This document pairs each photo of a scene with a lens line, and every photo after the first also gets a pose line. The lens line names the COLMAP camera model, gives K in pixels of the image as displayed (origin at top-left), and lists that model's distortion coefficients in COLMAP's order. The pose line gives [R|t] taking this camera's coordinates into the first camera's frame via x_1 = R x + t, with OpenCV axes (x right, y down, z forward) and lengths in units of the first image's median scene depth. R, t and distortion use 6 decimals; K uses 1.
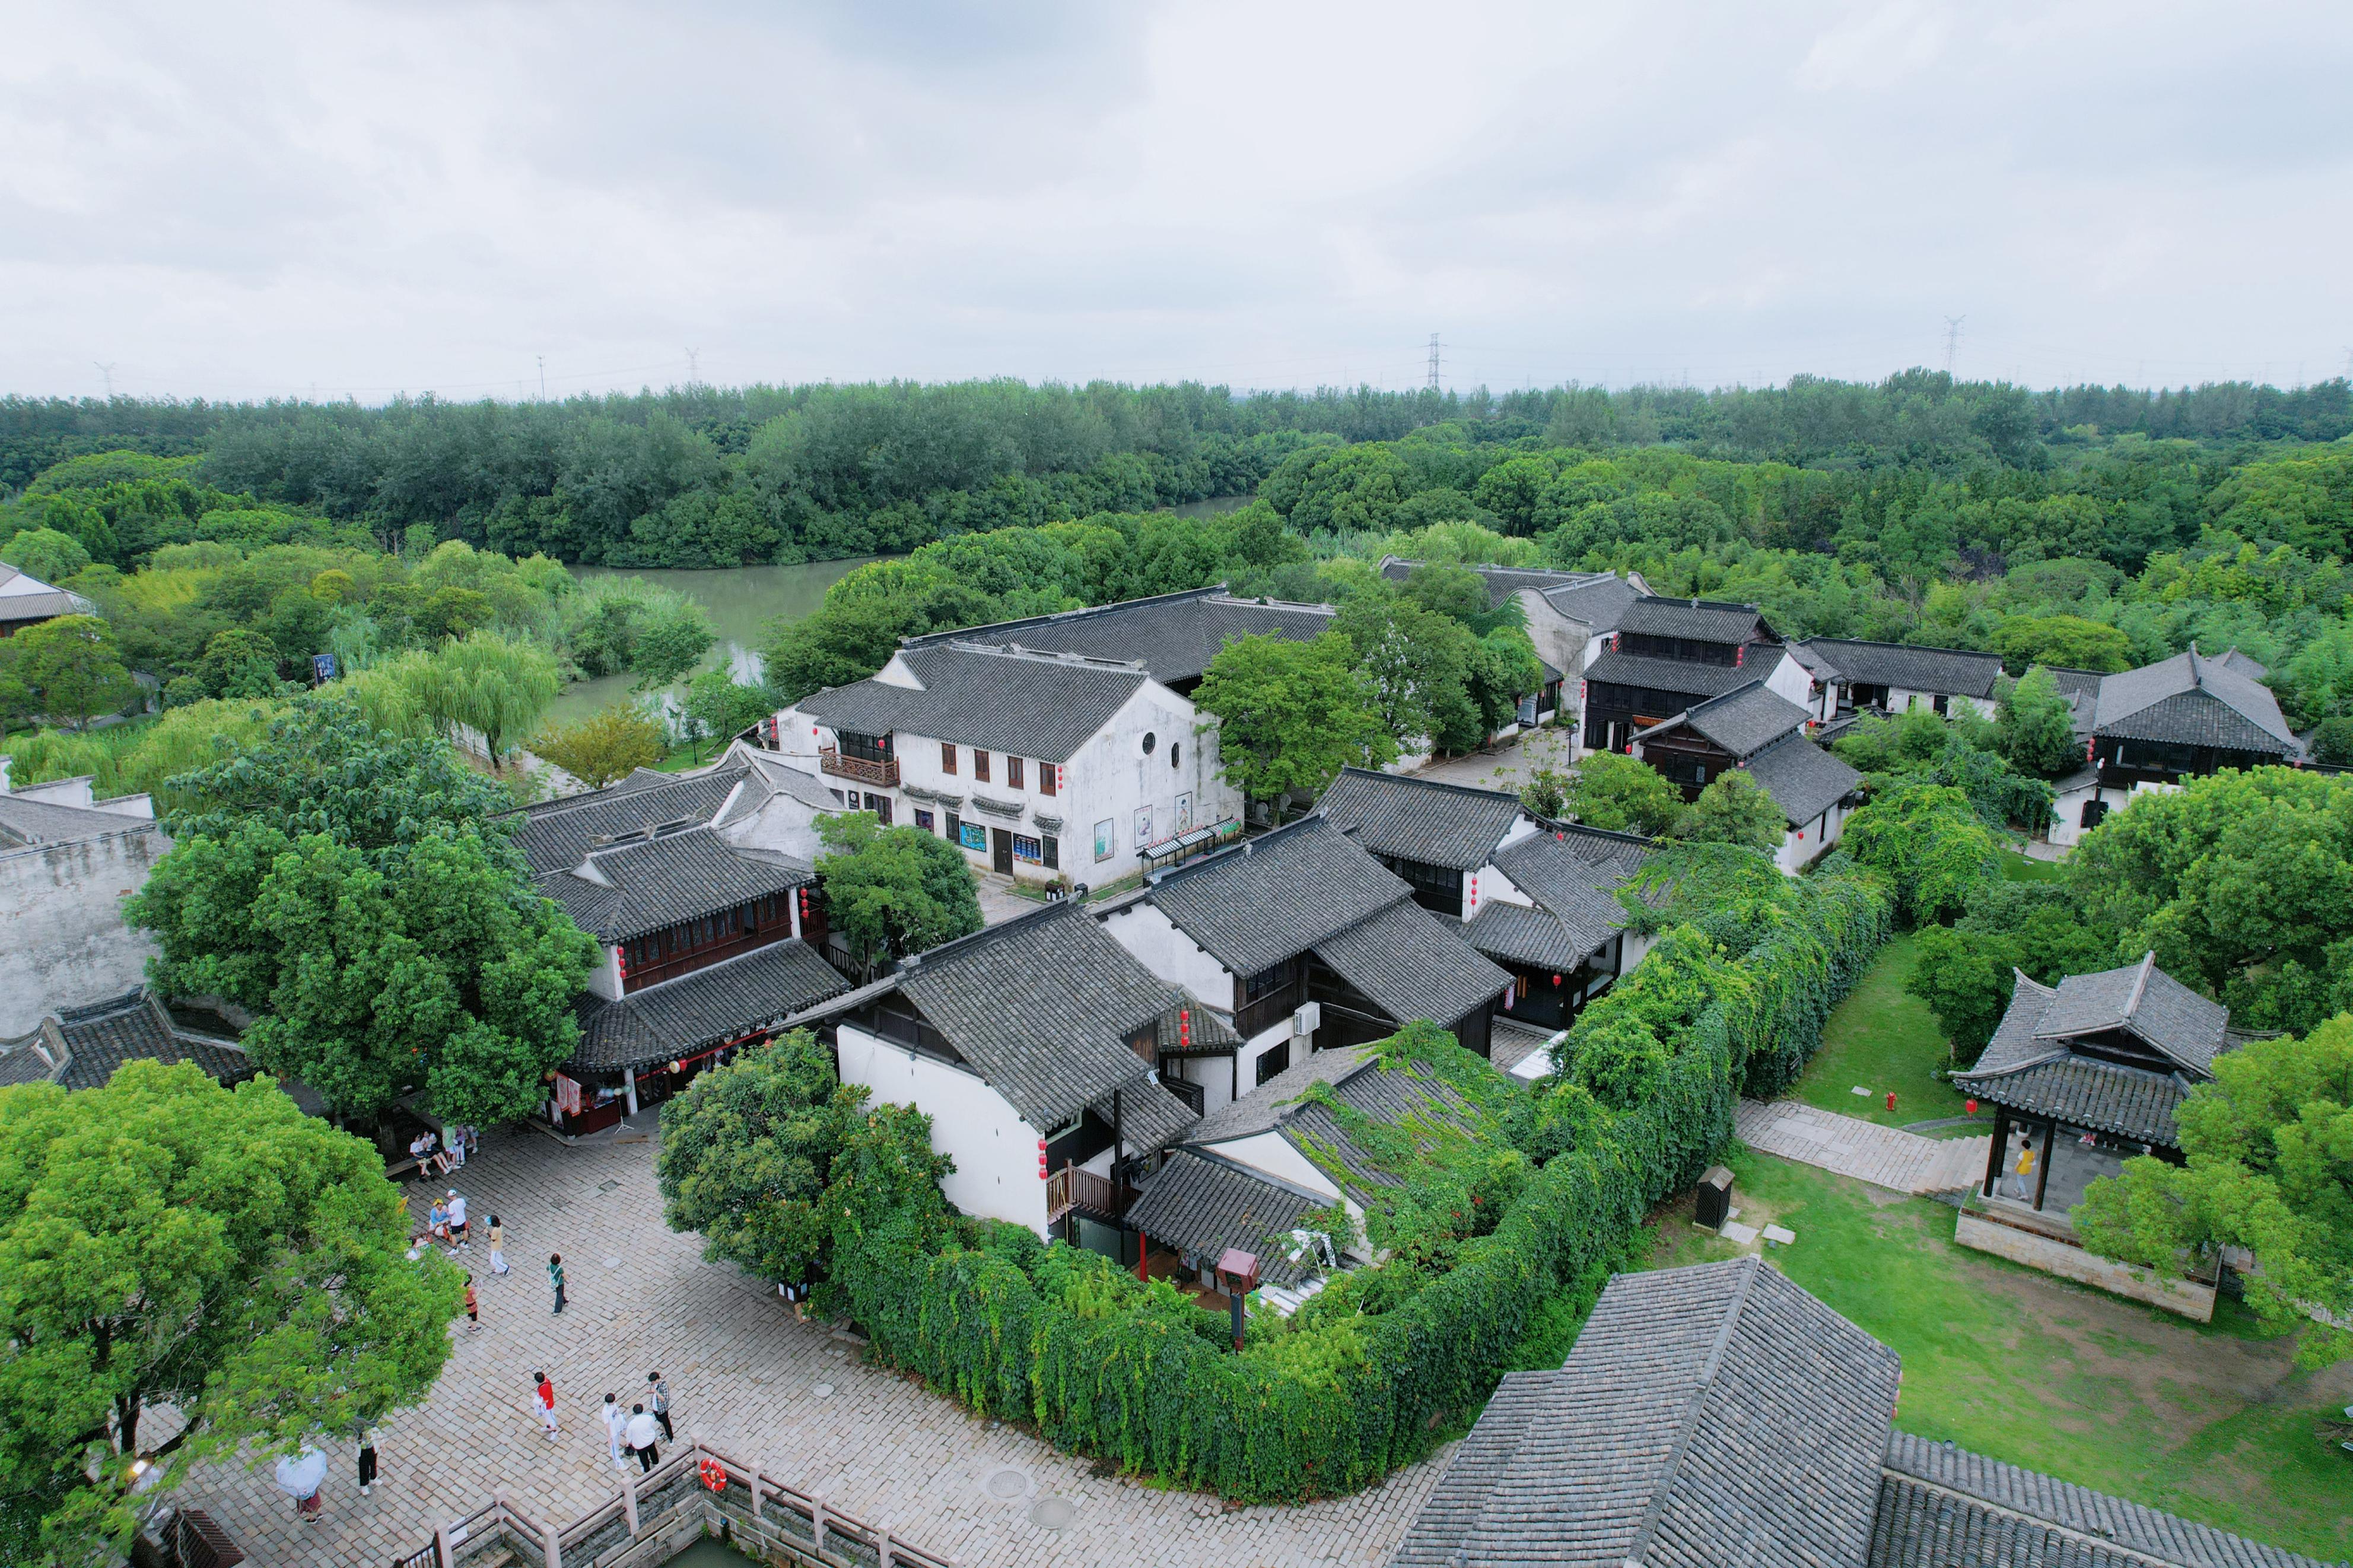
lens RADIAL K [[1545.9, 0, 1176.5], [0, 1545.9, 784.0], [0, 0, 1]] dist [0.030504, 0.000521]
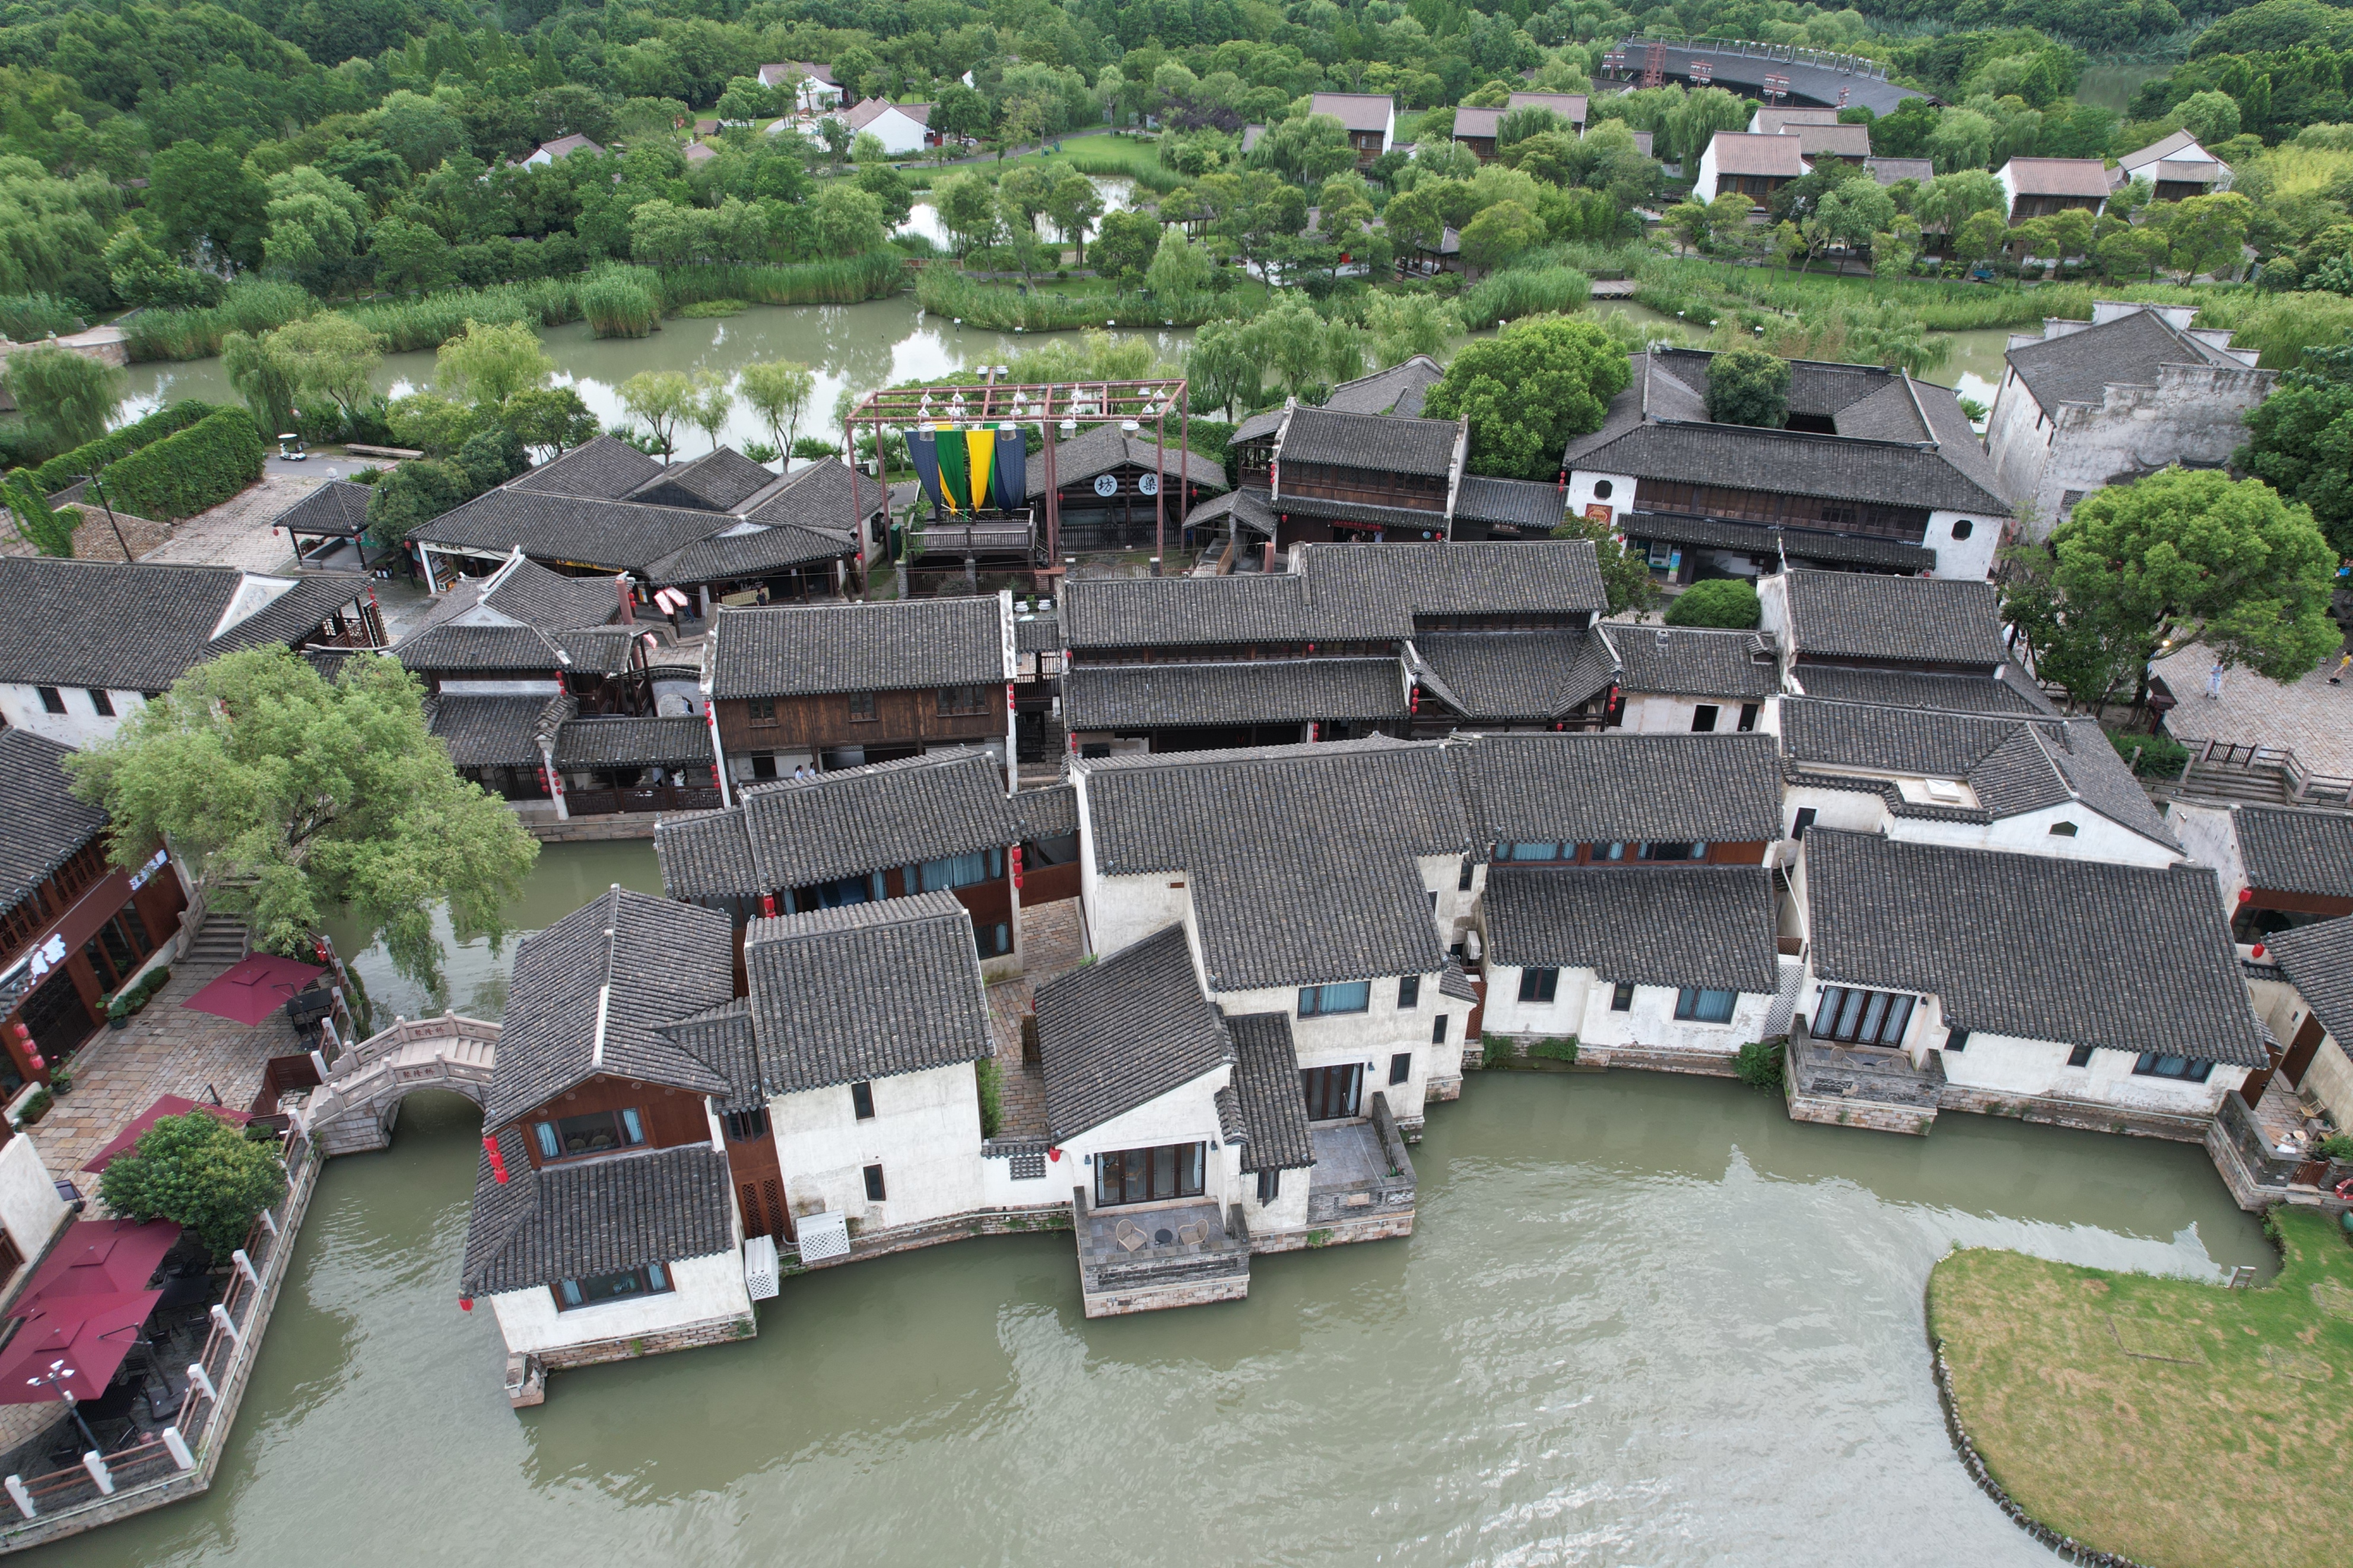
lens RADIAL K [[1545.7, 0, 1176.5], [0, 1545.7, 784.0], [0, 0, 1]] dist [0.030504, 0.000521]
pose [[0.419644, 0.468391, -0.777502, 0.151904], [-0.240262, 0.883340, 0.402474, 0.008052], [0.875313, 0.017908, 0.483224, -0.340615]]
